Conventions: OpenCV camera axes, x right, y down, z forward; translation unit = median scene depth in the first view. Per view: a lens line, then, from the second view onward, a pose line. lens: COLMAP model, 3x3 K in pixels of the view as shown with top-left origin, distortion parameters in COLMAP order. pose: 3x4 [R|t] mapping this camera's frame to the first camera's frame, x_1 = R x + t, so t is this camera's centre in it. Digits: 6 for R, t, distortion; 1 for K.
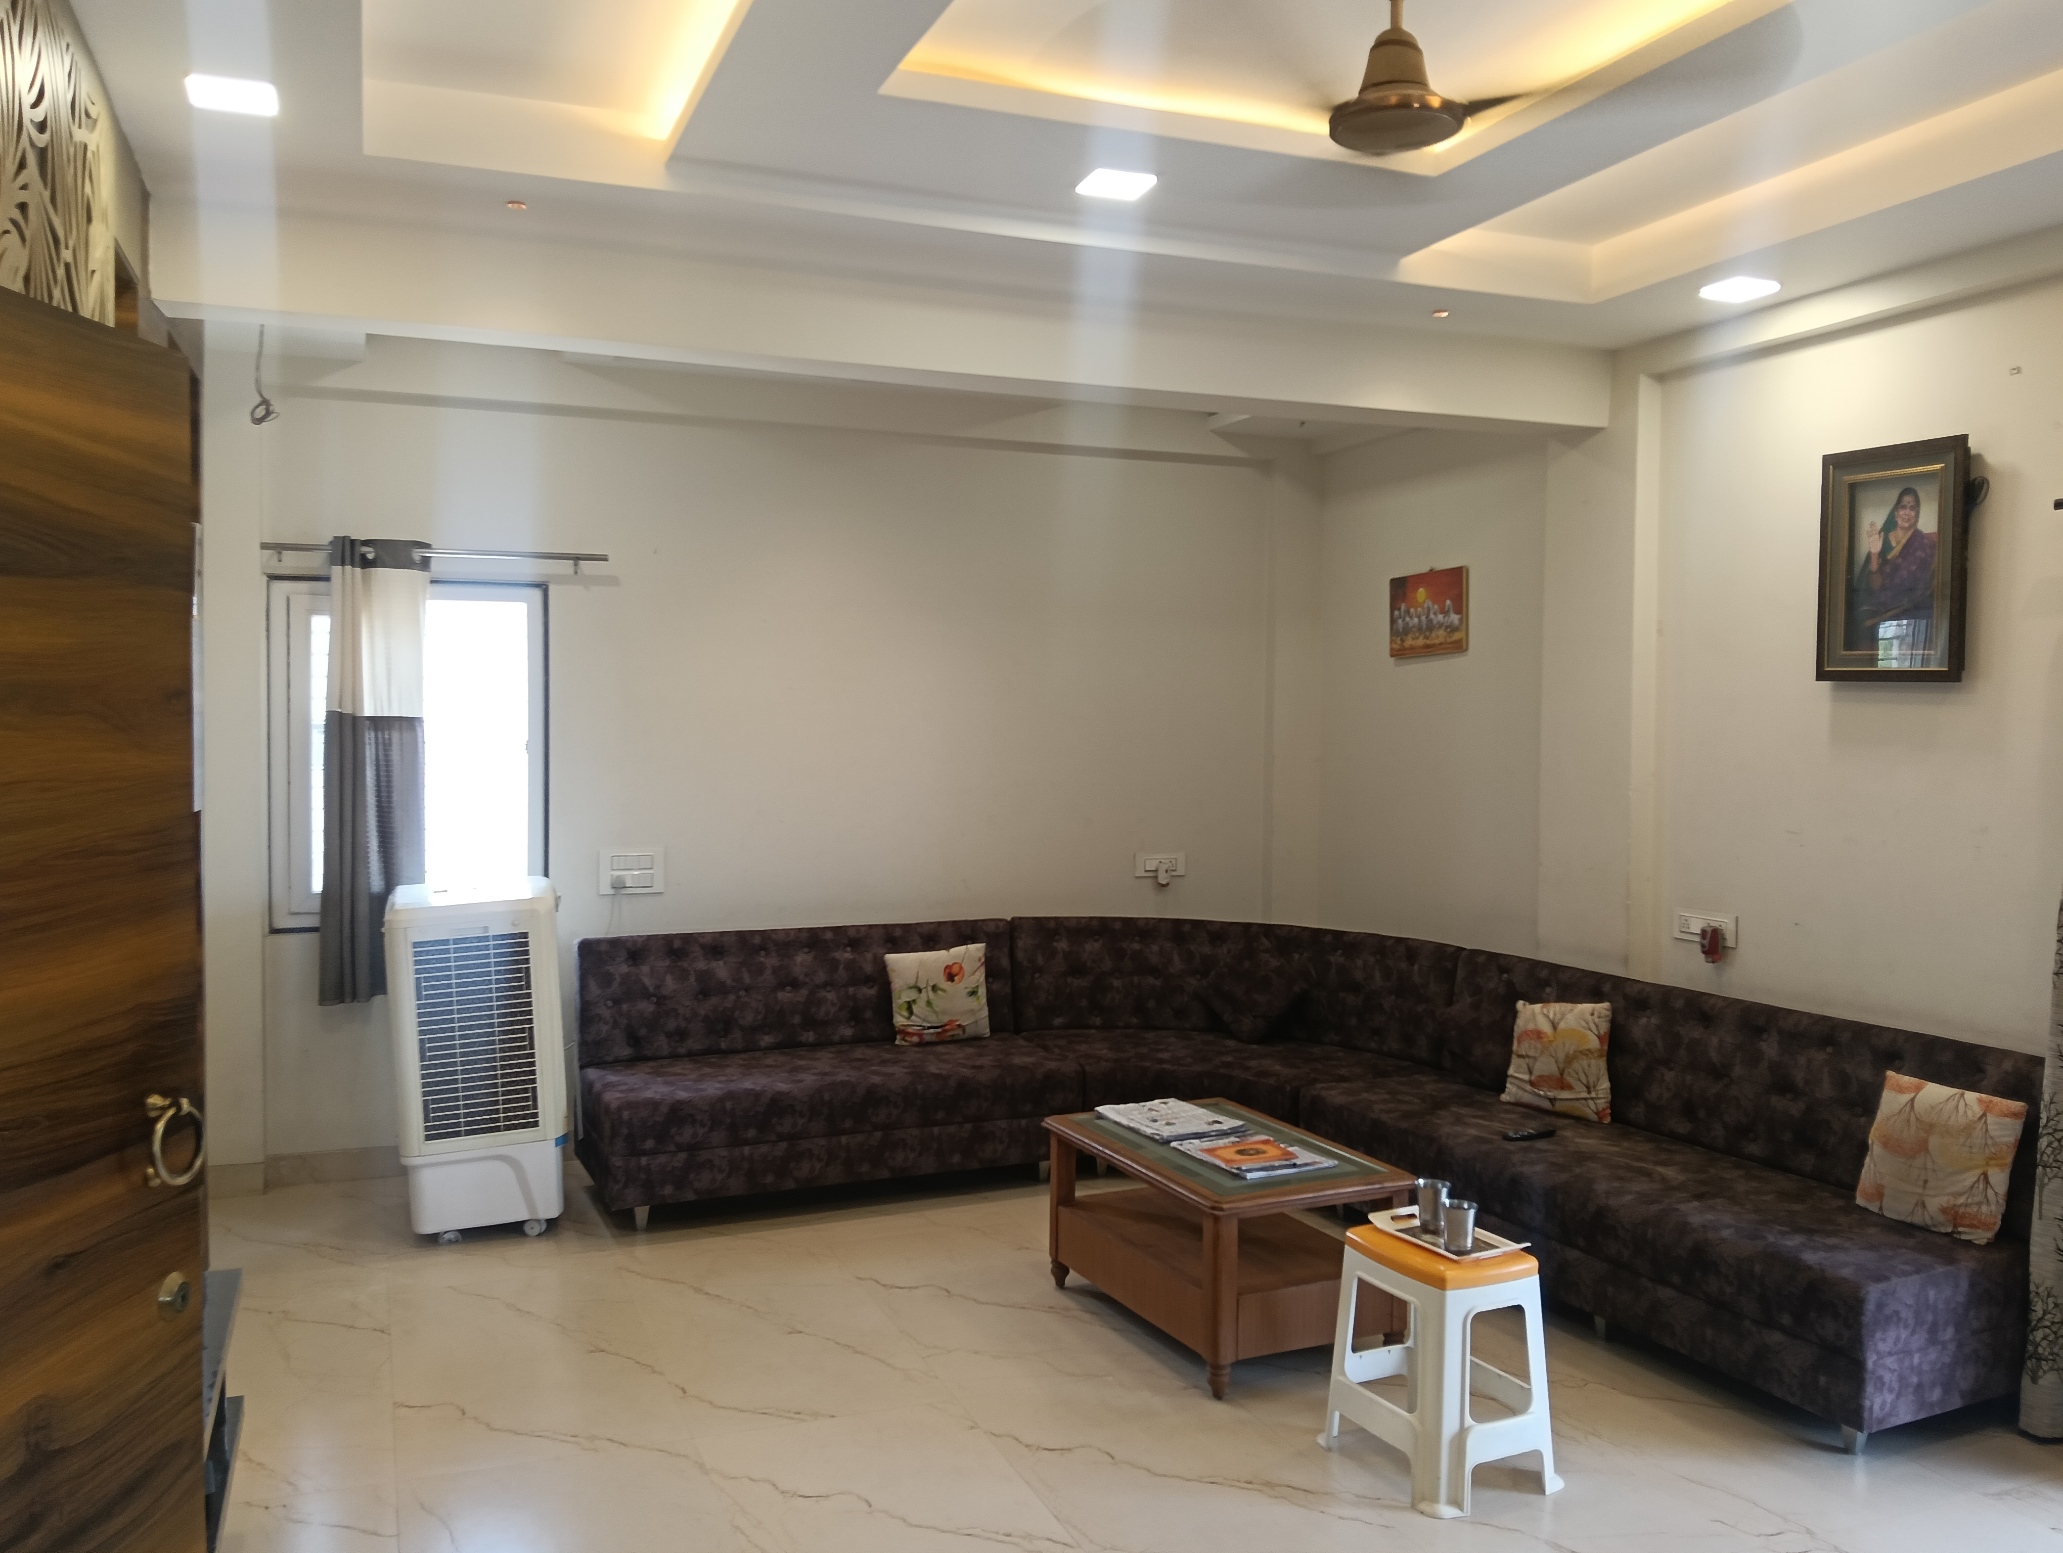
lens RADIAL K [[1661.8, 0, 1031.5], [0, 1661.8, 776.5], [0, 0, 1]] dist [-0.006265, -0.003579]
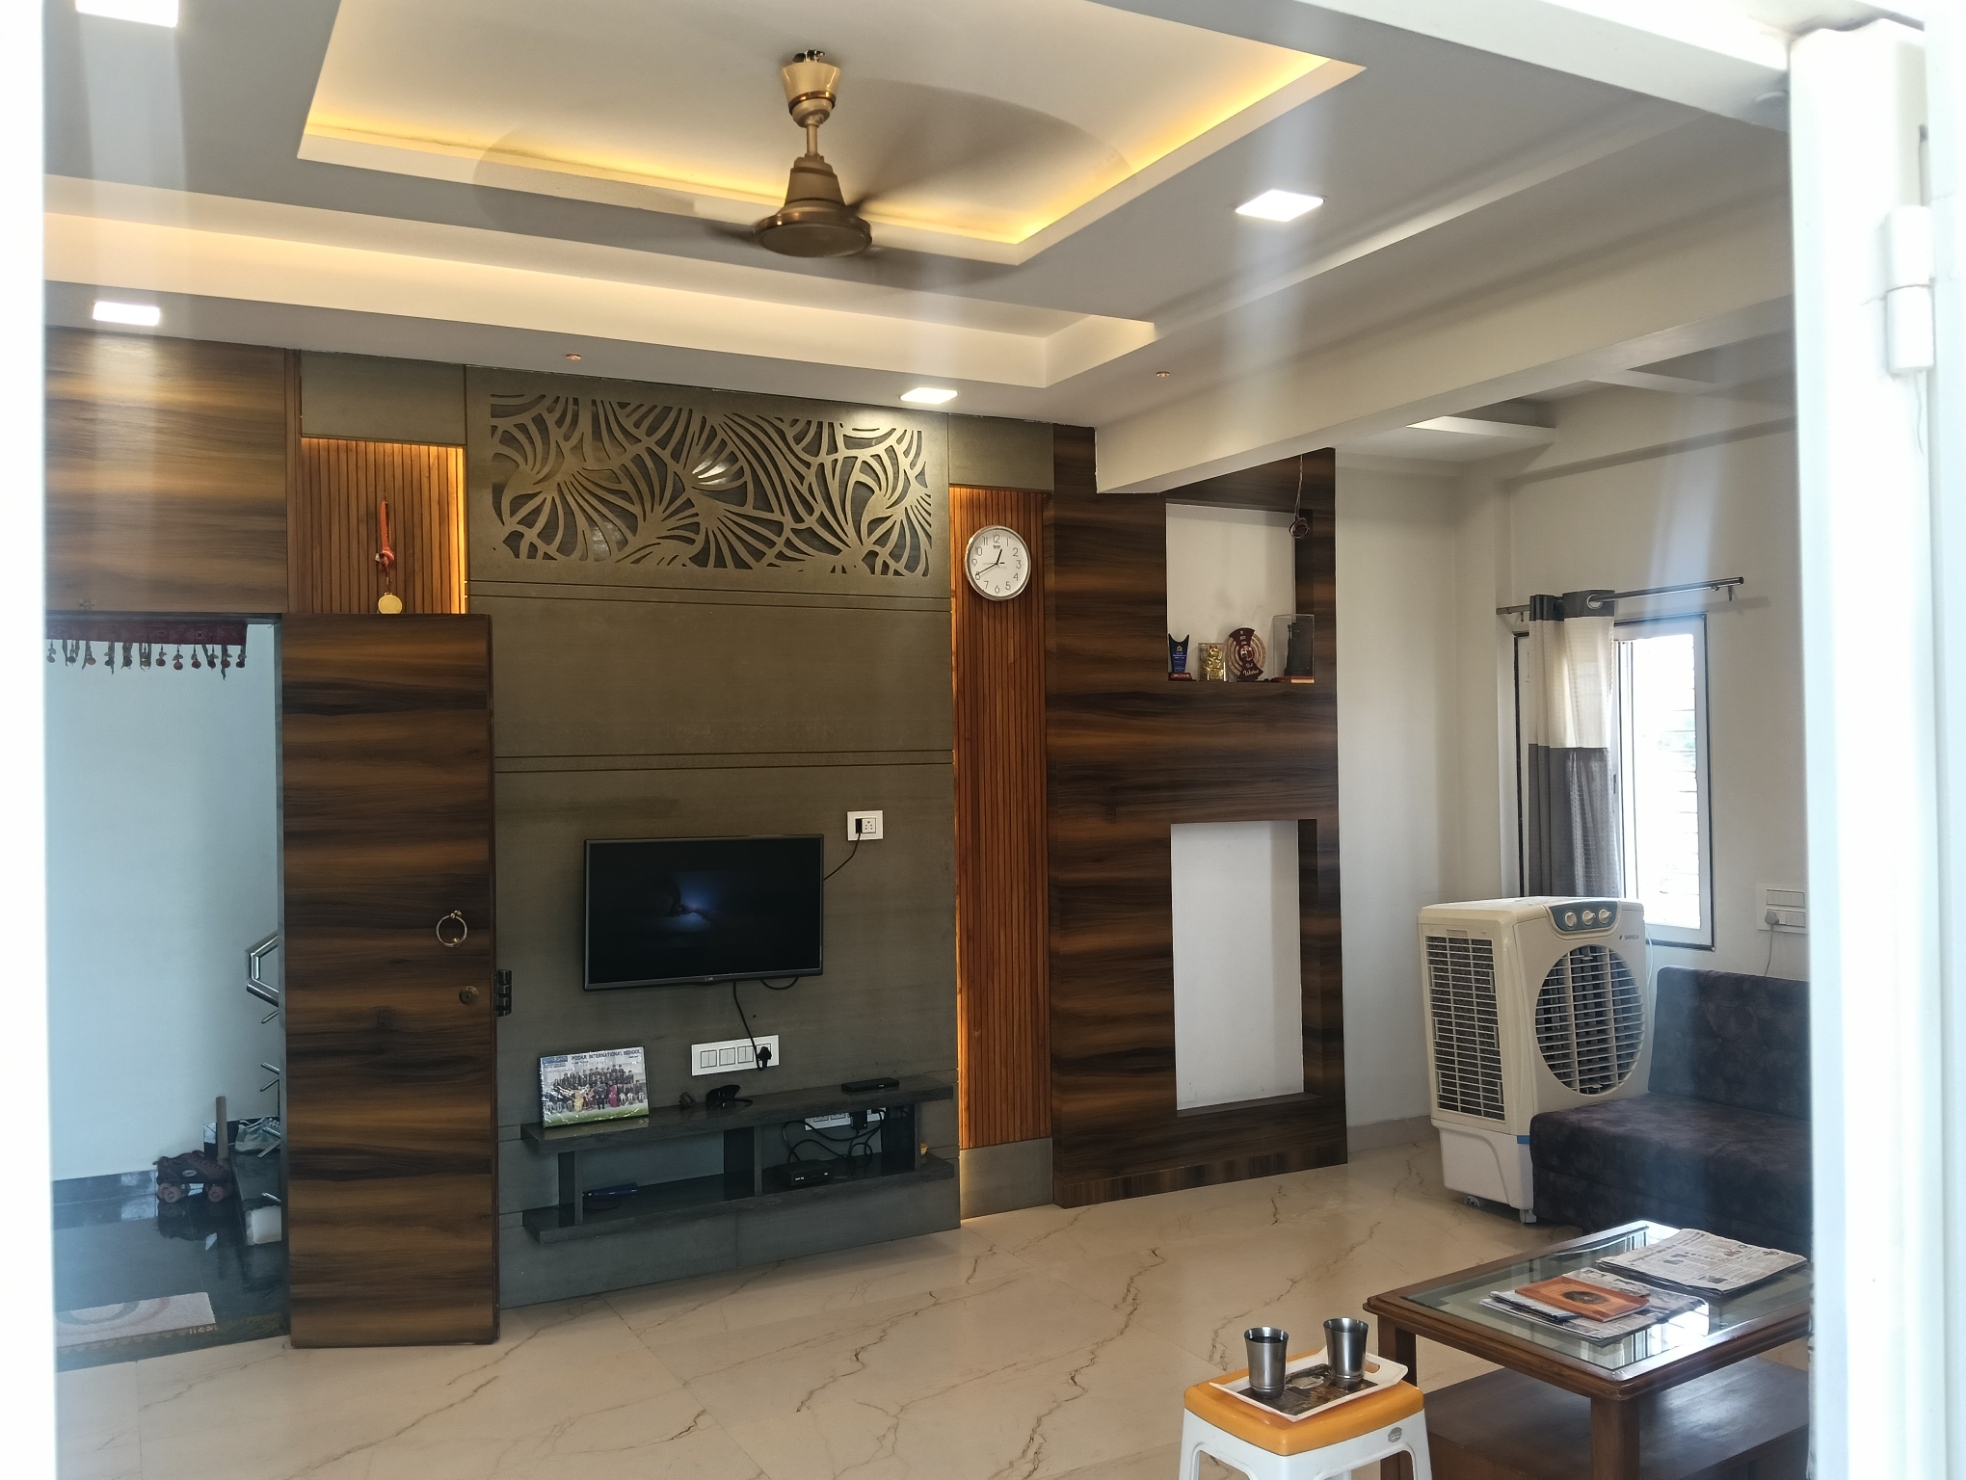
lens RADIAL K [[1554.2, 0, 983.0], [0, 1554.2, 740.0], [0, 0, 1]] dist [0.010882, 0.003121]
pose [[0.134550, -0.019209, -0.990721, 0.621446], [-0.021022, 0.999532, -0.022234, -0.009458], [0.990684, 0.023818, 0.134083, 0.466941]]
